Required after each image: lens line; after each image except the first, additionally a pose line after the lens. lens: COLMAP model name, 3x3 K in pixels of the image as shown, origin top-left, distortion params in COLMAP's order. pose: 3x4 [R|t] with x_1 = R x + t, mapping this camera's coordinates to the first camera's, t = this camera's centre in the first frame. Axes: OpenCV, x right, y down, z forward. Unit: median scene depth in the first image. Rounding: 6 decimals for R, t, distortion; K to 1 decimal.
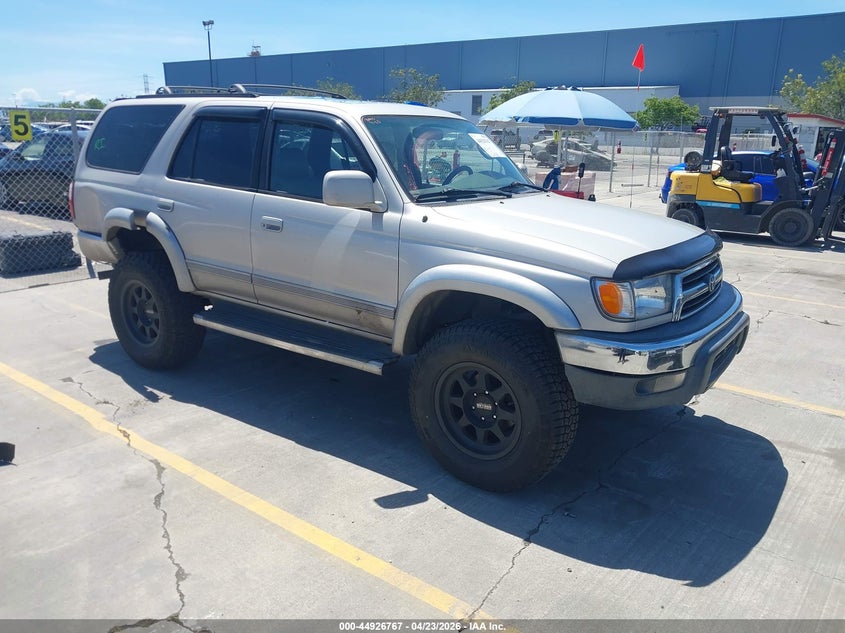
lens RADIAL K [[671.1, 0, 427.1], [0, 671.1, 314.6], [0, 0, 1]] dist [0.001579, -0.024094]
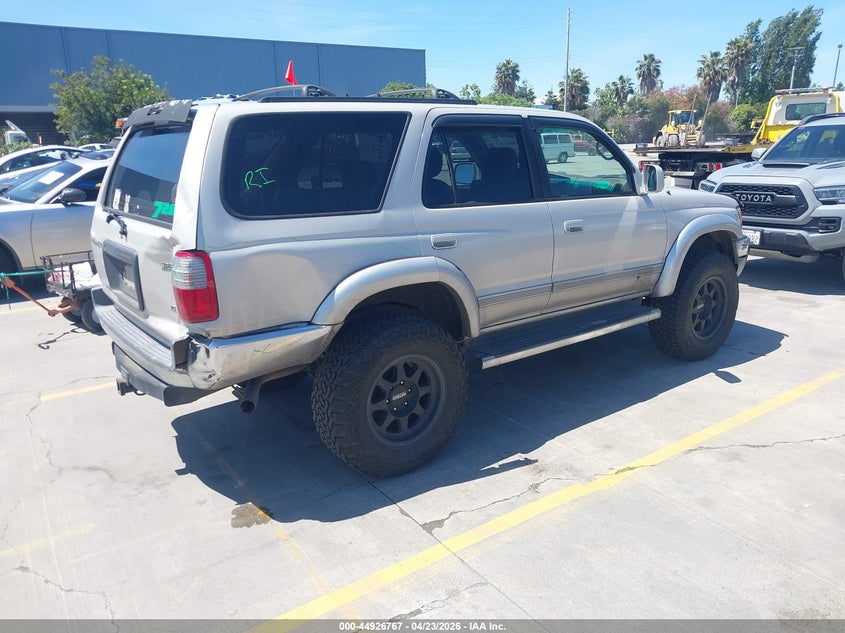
lens RADIAL K [[671.1, 0, 429.7], [0, 671.1, 316.7], [0, 0, 1]] dist [0.001579, -0.024094]
pose [[0.300753, -0.280855, 0.911410, -1.259213], [0.282808, 0.938935, 0.196014, -0.265244], [-0.910806, 0.198802, 0.361816, 0.834521]]
